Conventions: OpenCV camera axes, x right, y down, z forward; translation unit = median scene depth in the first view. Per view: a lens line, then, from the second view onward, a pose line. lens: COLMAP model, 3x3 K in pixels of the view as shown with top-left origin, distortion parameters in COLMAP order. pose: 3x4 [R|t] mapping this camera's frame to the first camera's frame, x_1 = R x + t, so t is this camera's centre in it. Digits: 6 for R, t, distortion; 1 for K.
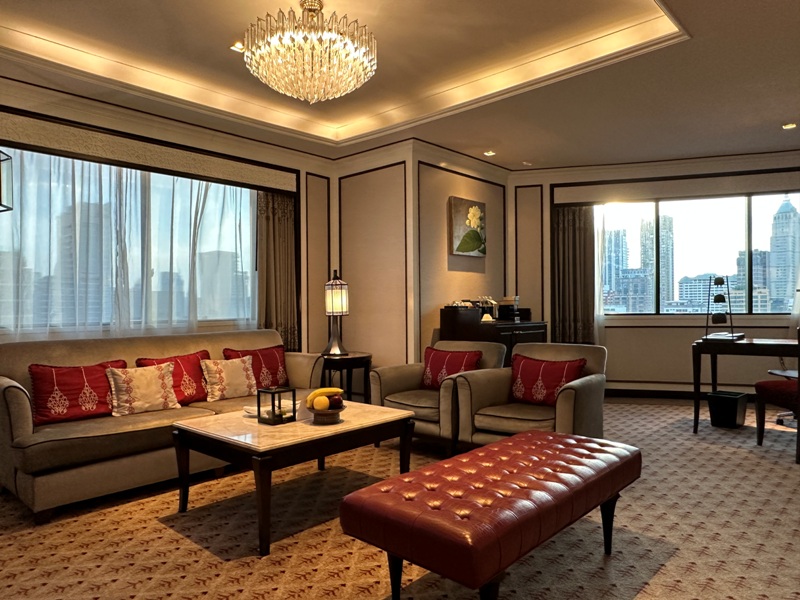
lens RADIAL K [[538.5, 0, 397.8], [0, 538.5, 305.5], [0, 0, 1]] dist [-0.002519, 0.001134]
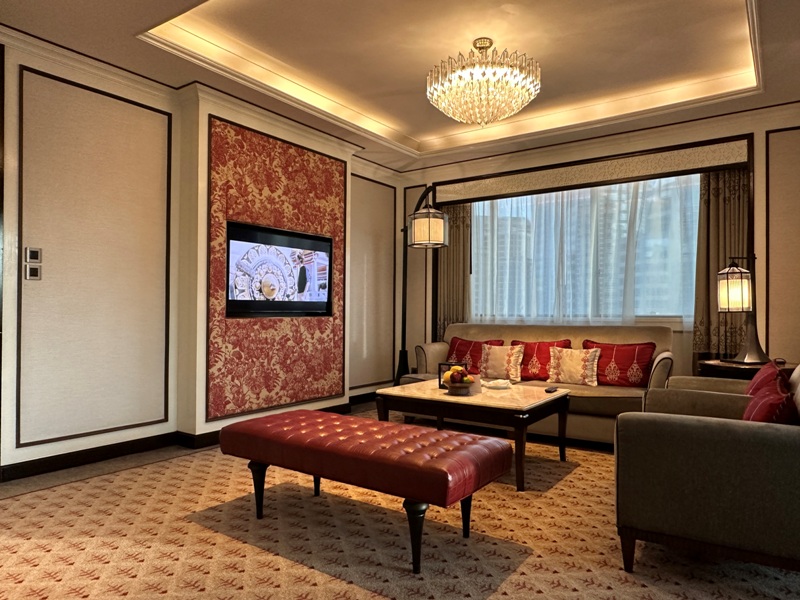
lens RADIAL K [[538.5, 0, 397.8], [0, 538.5, 305.5], [0, 0, 1]] dist [-0.002519, 0.001134]
pose [[0.124694, -0.001092, -0.992195, 0.614704], [-0.002426, 0.999996, -0.001406, 0.010876], [0.992192, 0.002582, 0.124691, 0.416323]]
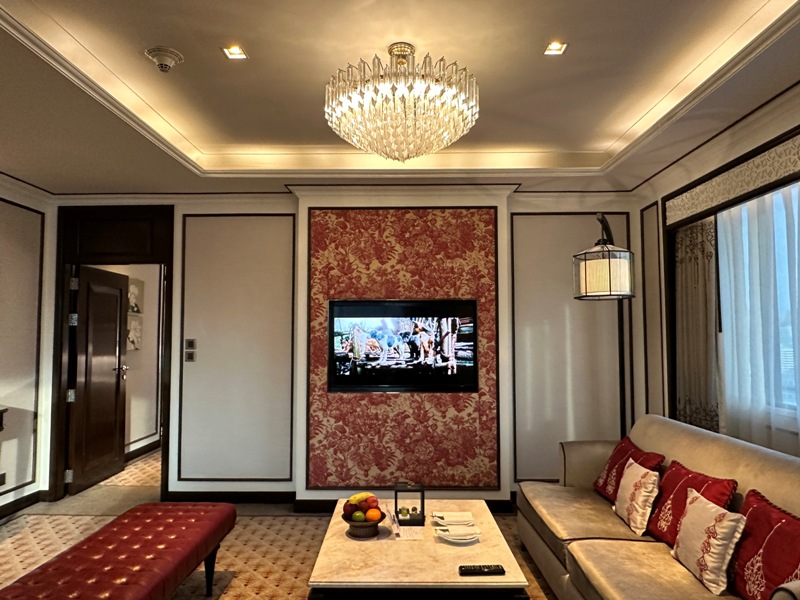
lens RADIAL K [[538.5, 0, 397.8], [0, 538.5, 305.5], [0, 0, 1]] dist [-0.002519, 0.001134]
pose [[-0.746531, -0.031411, -0.664609, 0.243919], [0.009651, 0.998269, -0.058022, -0.063180], [0.665281, -0.049729, -0.744935, 1.017848]]
